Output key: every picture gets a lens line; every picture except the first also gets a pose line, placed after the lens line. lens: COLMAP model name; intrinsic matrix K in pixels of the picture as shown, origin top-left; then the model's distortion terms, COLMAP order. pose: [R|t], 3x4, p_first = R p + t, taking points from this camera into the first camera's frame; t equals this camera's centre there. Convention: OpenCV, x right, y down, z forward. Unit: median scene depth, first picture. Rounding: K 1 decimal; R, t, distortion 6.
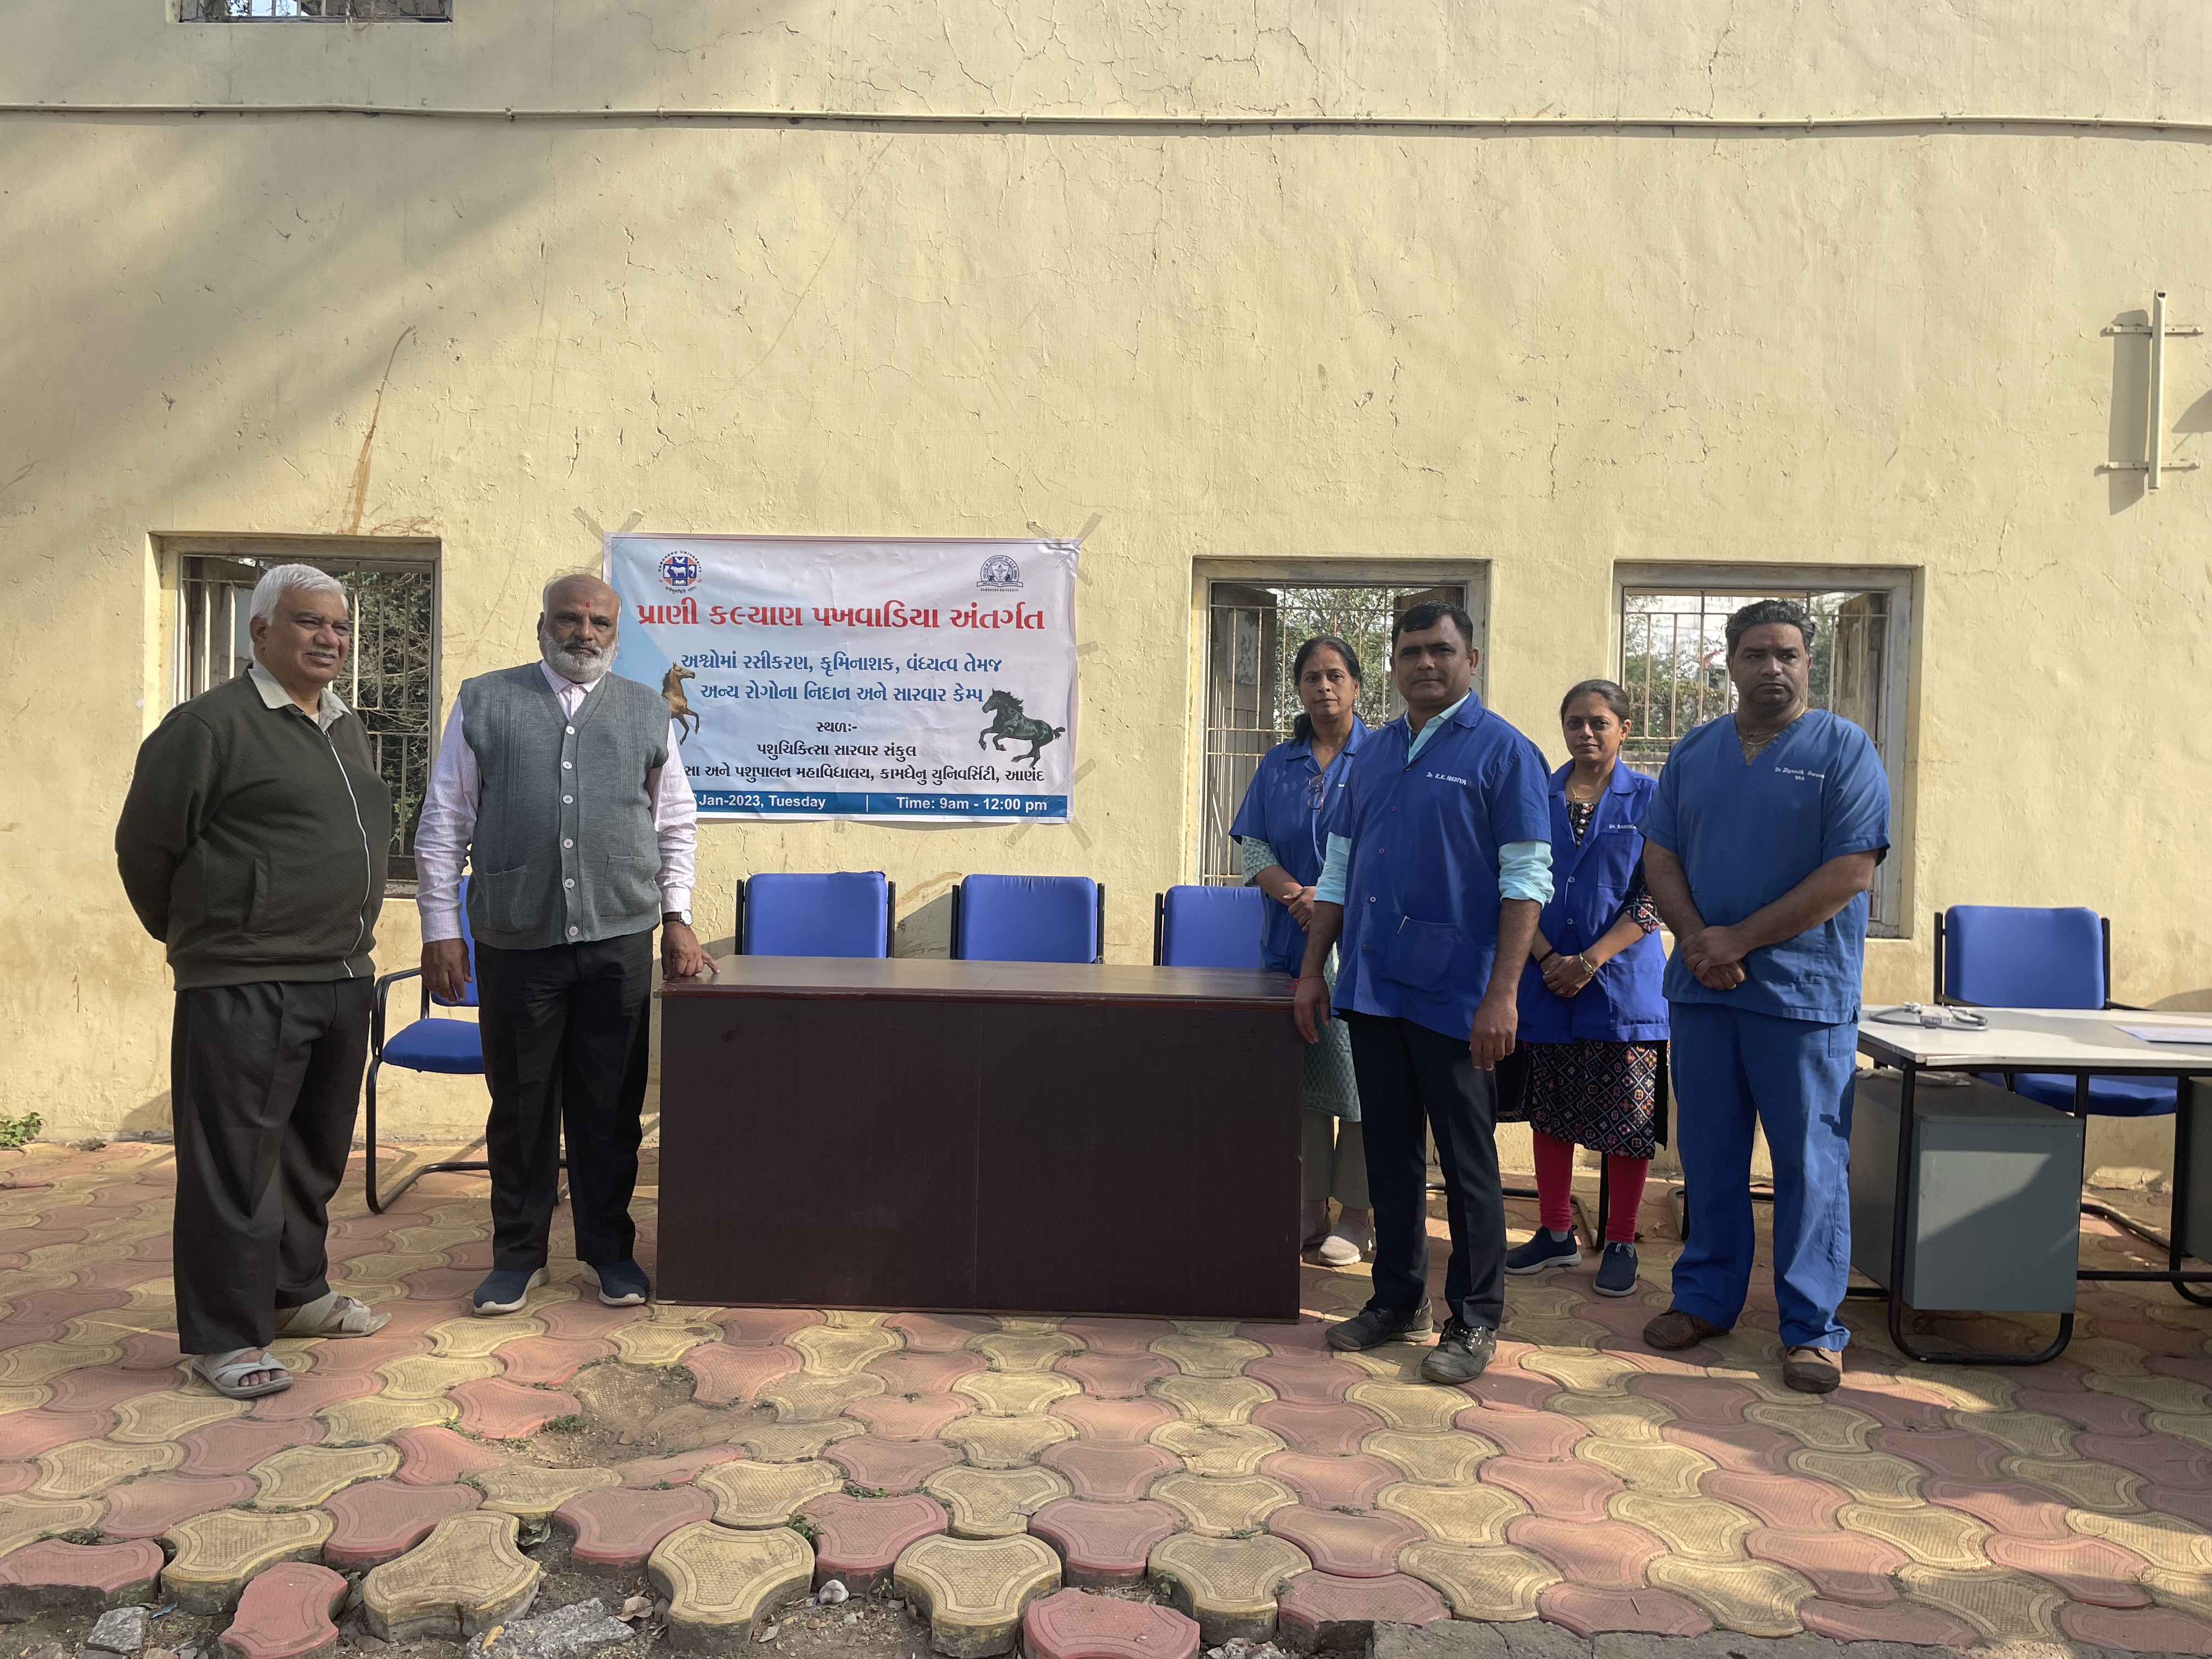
lens RADIAL K [[1737.5, 0, 1118.8], [0, 1737.5, 851.0], [0, 0, 1]] dist [0.069799, -0.094469]
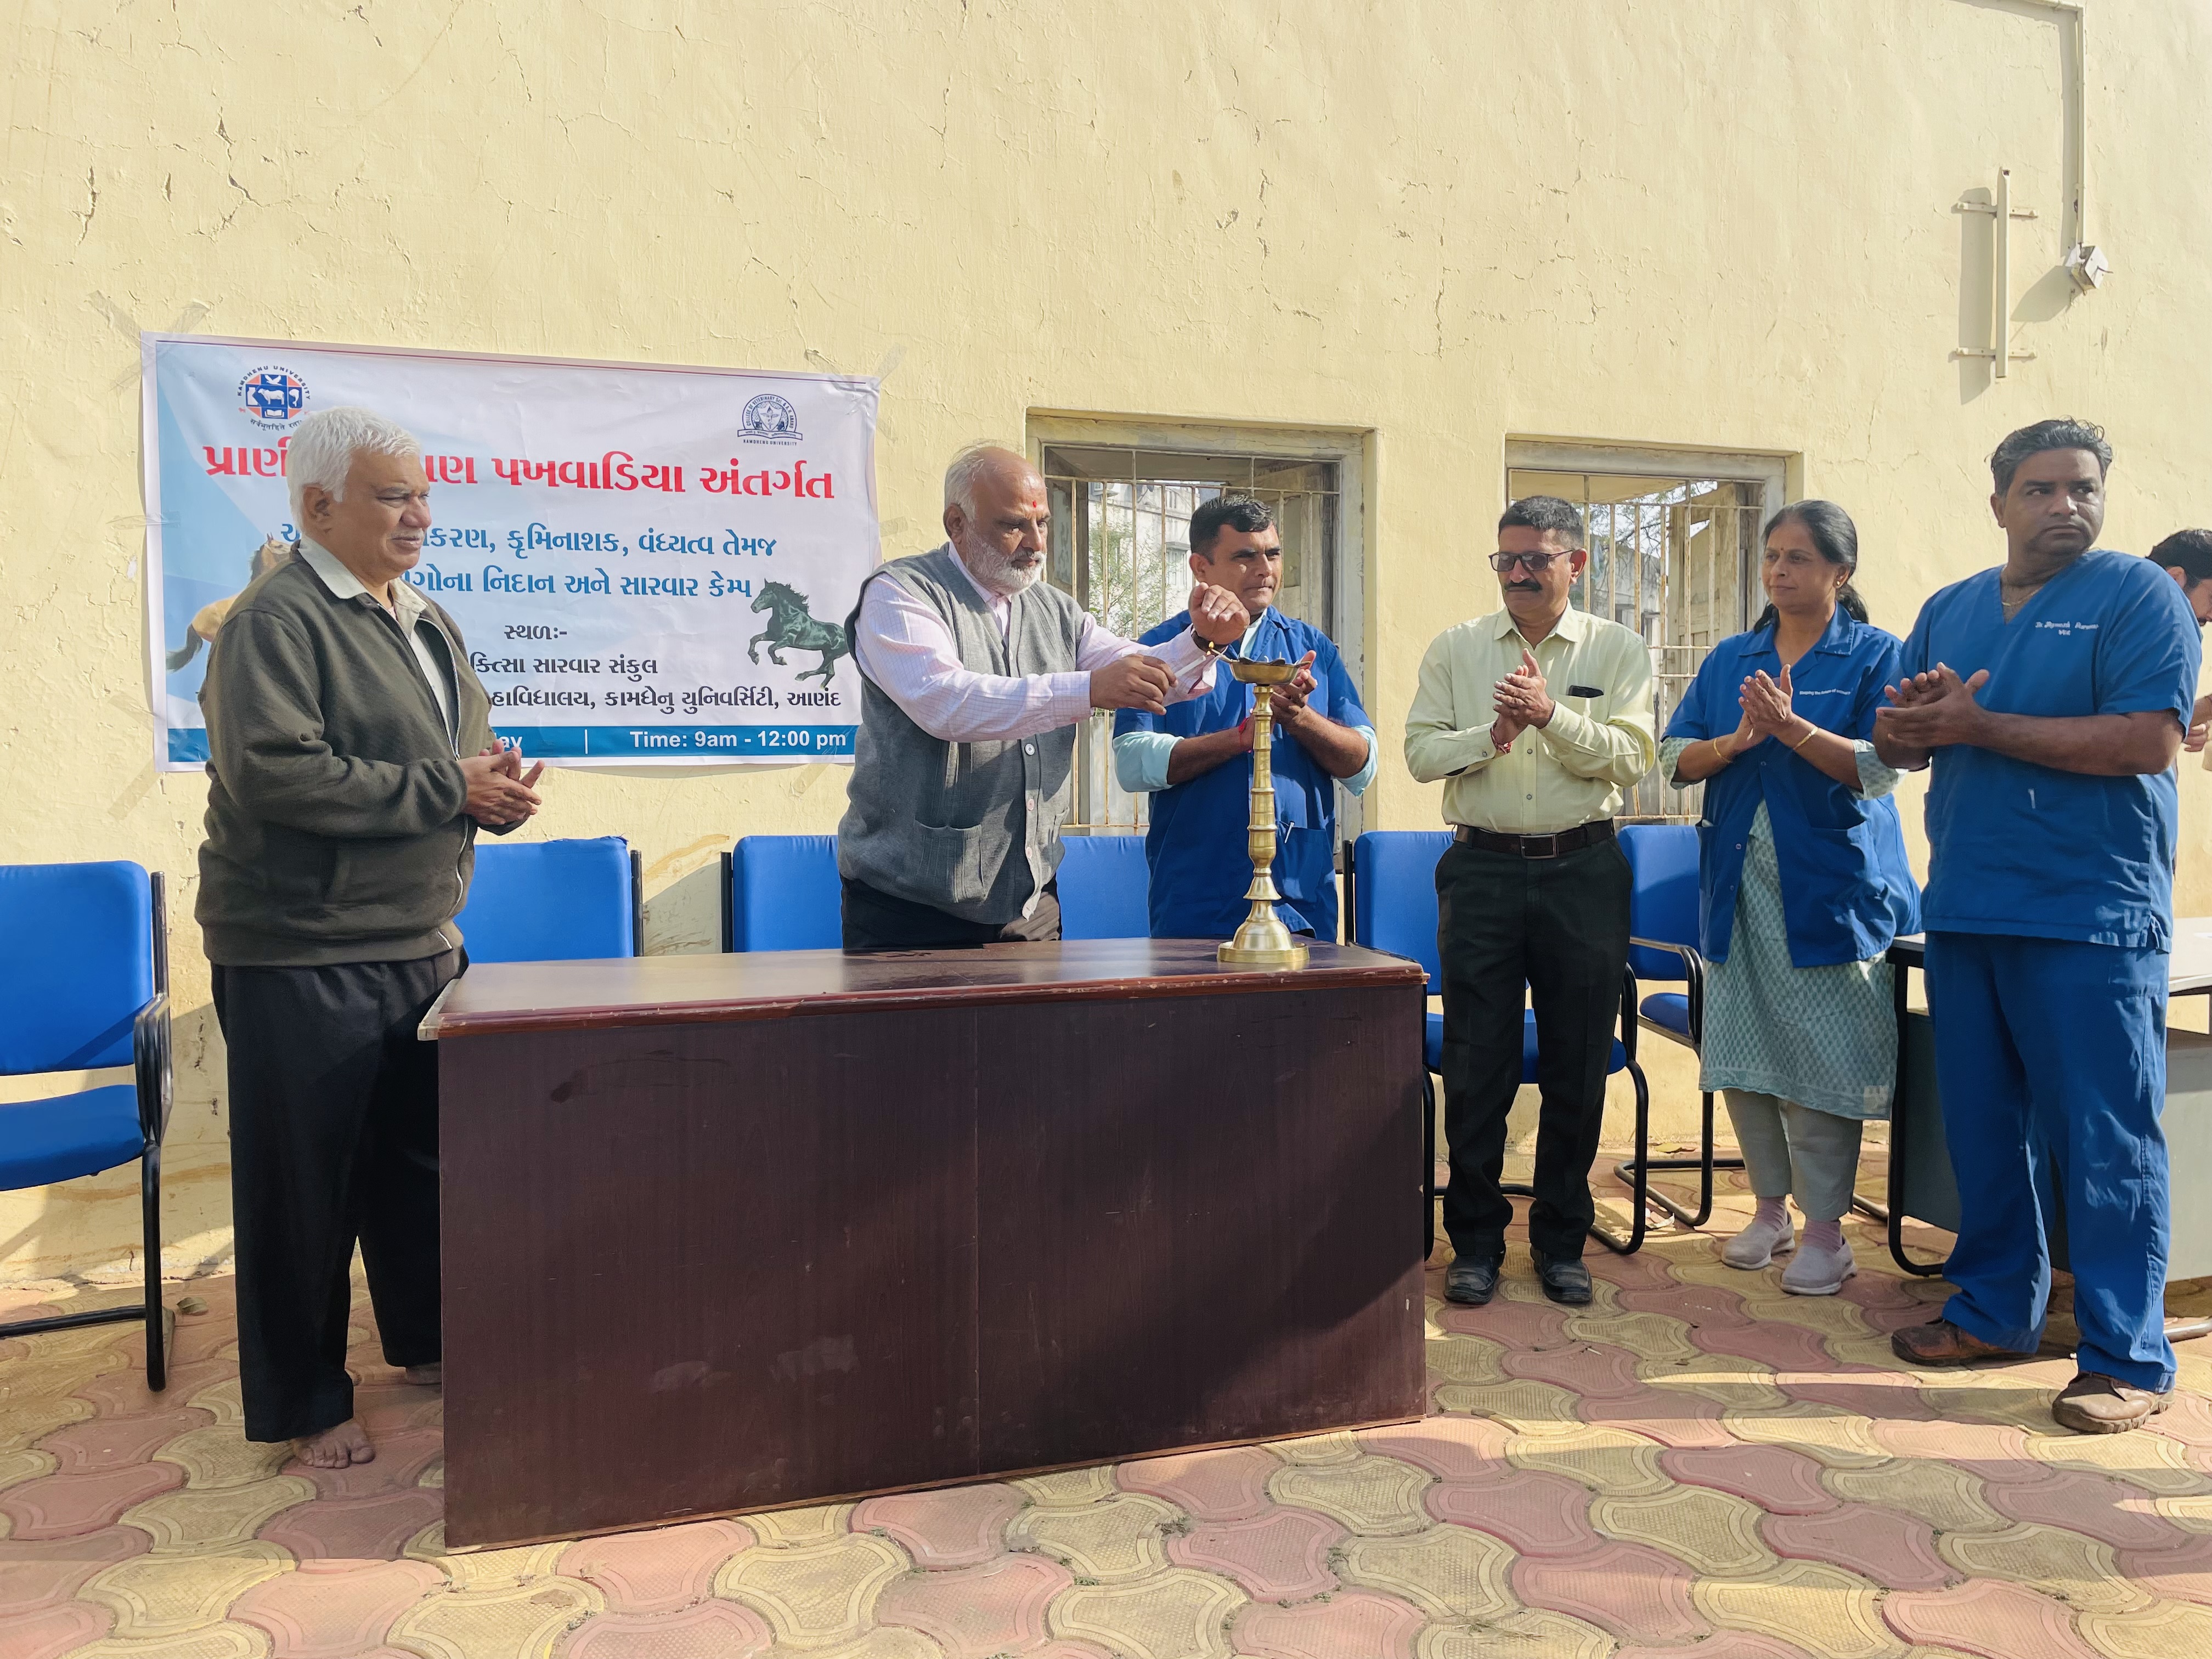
lens RADIAL K [[1737.5, 0, 1165.8], [0, 1737.5, 828.3], [0, 0, 1]] dist [0.069799, -0.094469]
pose [[0.935090, -0.041914, 0.351924, -0.177242], [0.039977, 0.999119, 0.012774, 0.007985], [-0.352150, 0.002124, 0.935941, 0.259701]]
